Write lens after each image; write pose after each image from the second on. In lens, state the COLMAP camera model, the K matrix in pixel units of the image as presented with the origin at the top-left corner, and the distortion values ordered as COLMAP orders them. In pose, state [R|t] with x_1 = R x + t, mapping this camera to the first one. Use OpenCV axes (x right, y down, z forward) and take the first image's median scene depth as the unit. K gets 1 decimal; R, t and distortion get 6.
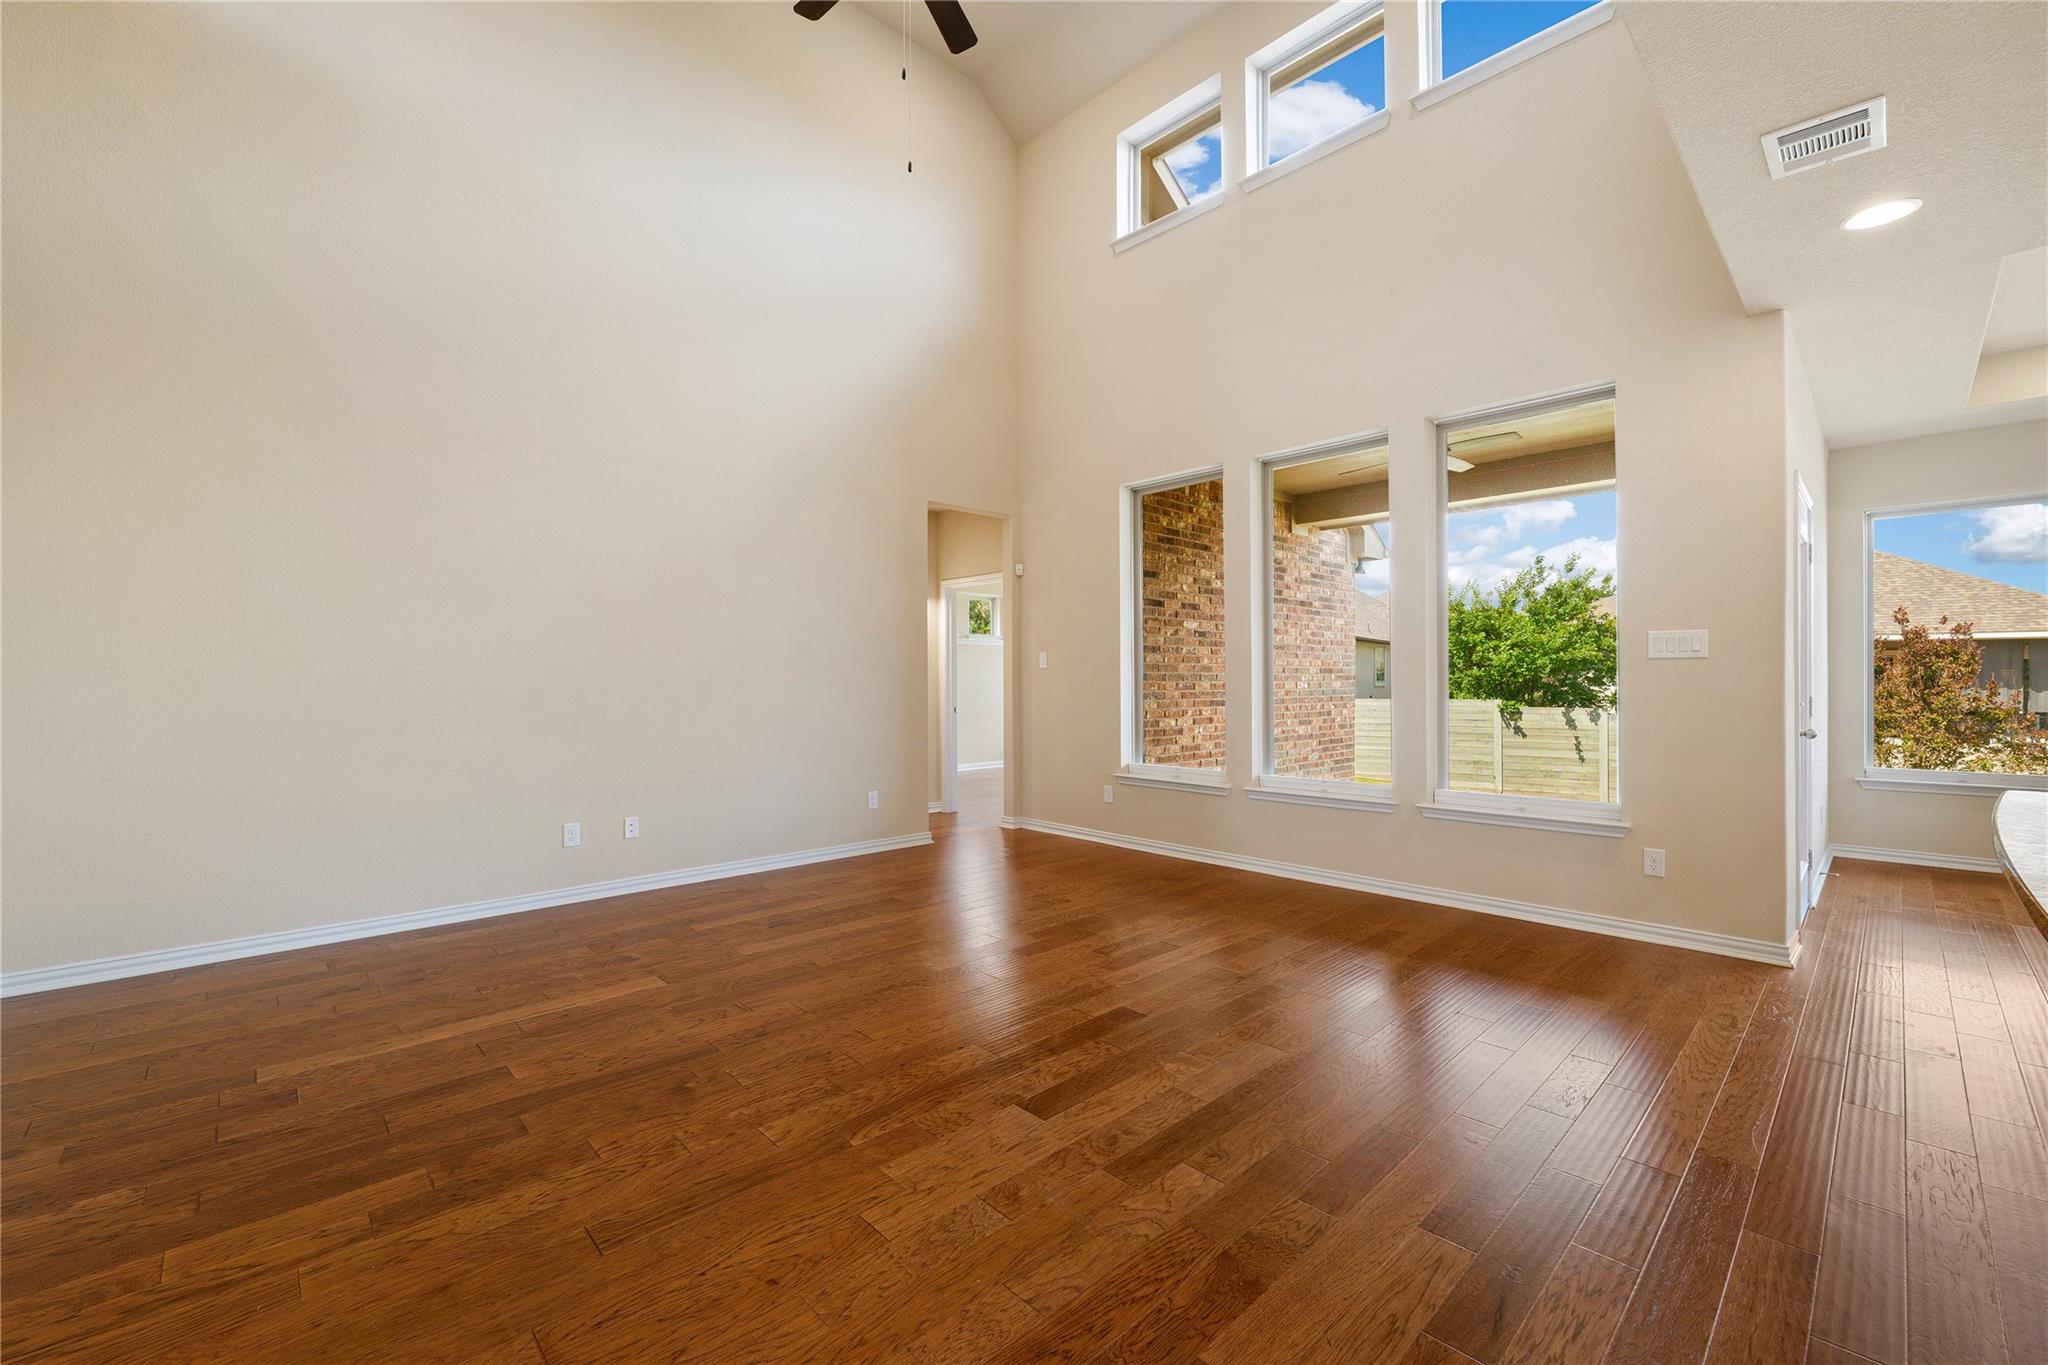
lens RADIAL K [[840.9, 0, 1020.2], [0, 840.9, 674.6], [0, 0, 1]] dist [-0.011546, -0.000178]
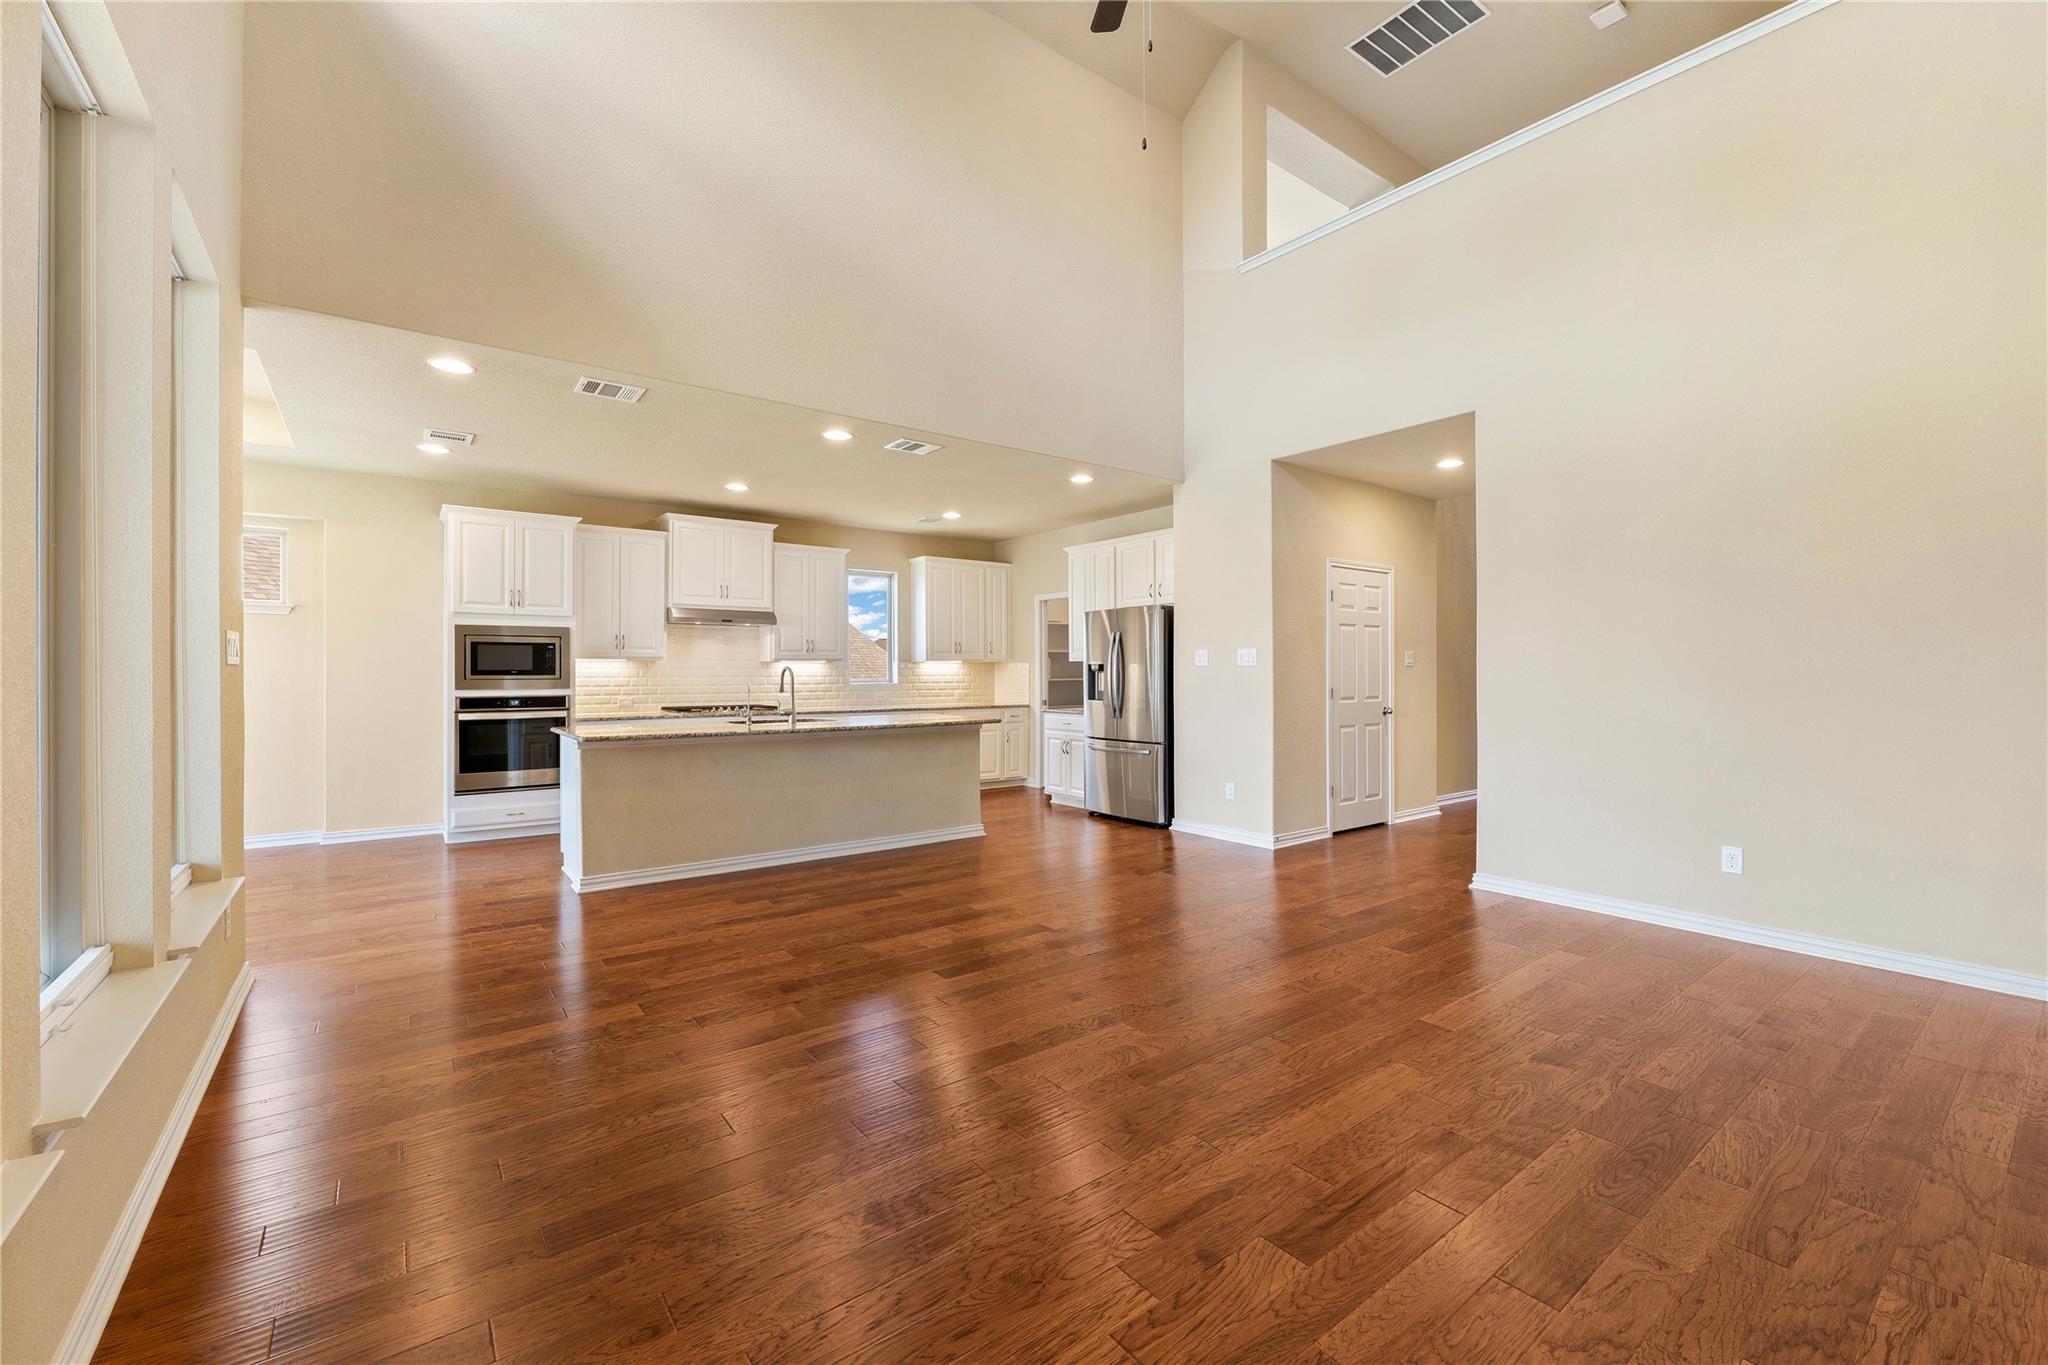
lens RADIAL K [[840.9, 0, 1018.9], [0, 840.9, 673.3], [0, 0, 1]] dist [-0.011546, -0.000178]
pose [[-0.993971, 0.006381, 0.109462, -0.077981], [0.005707, 0.999963, -0.006466, -0.001659], [-0.109499, -0.005802, -0.993970, 1.663098]]
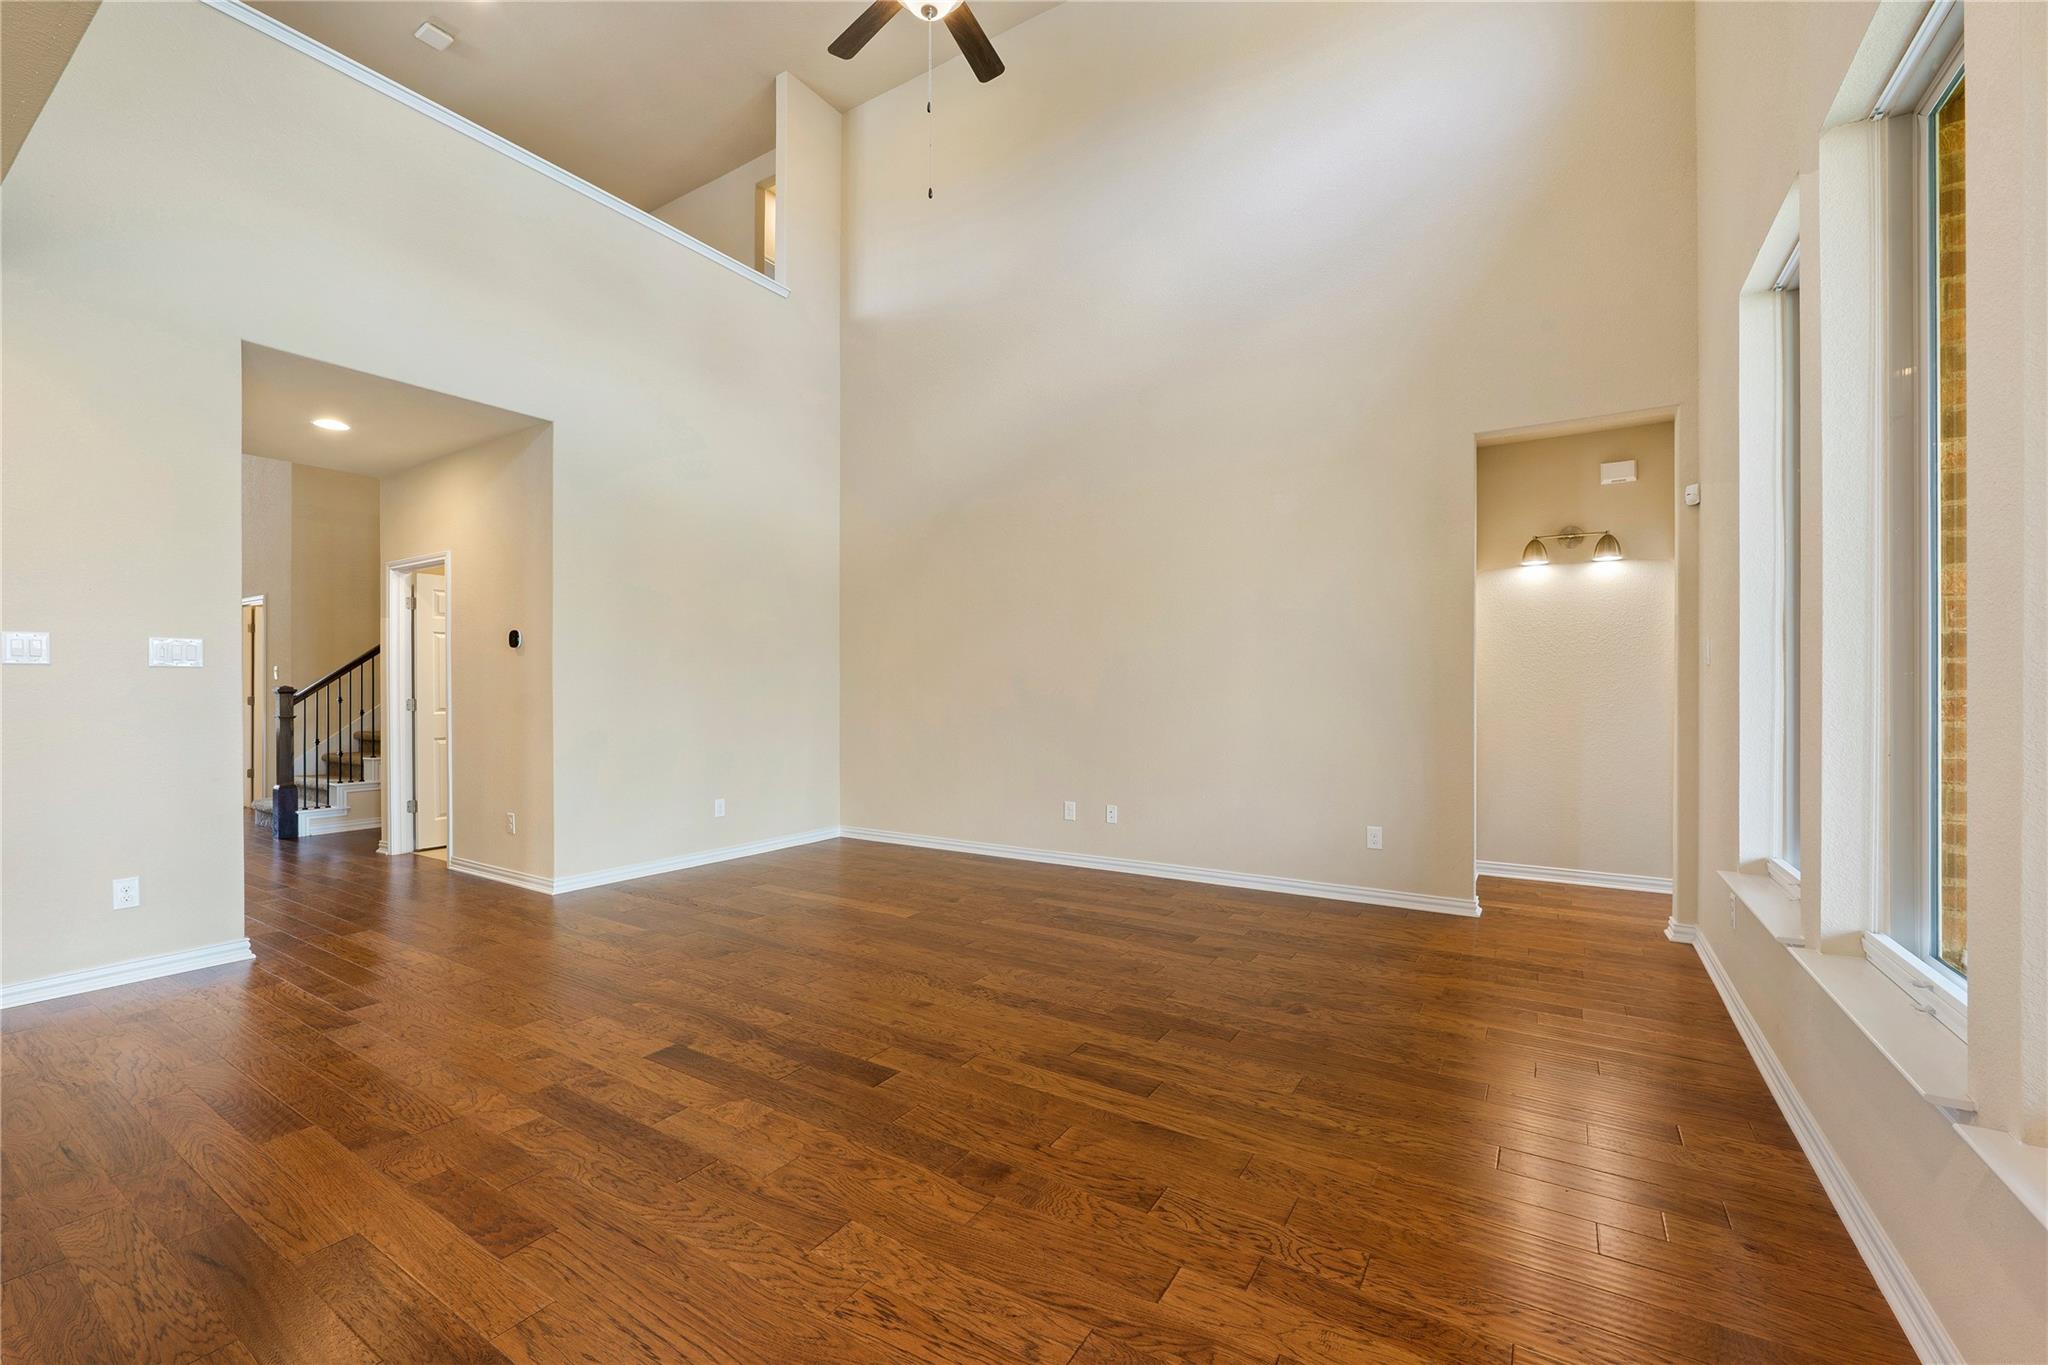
lens RADIAL K [[840.9, 0, 1015.3], [0, 840.9, 686.1], [0, 0, 1]] dist [-0.011546, -0.000178]
pose [[0.244871, -0.000736, -0.969555, 0.772498], [0.006747, 0.999977, 0.000945, 0.003753], [0.969532, -0.006773, 0.244870, 0.719924]]
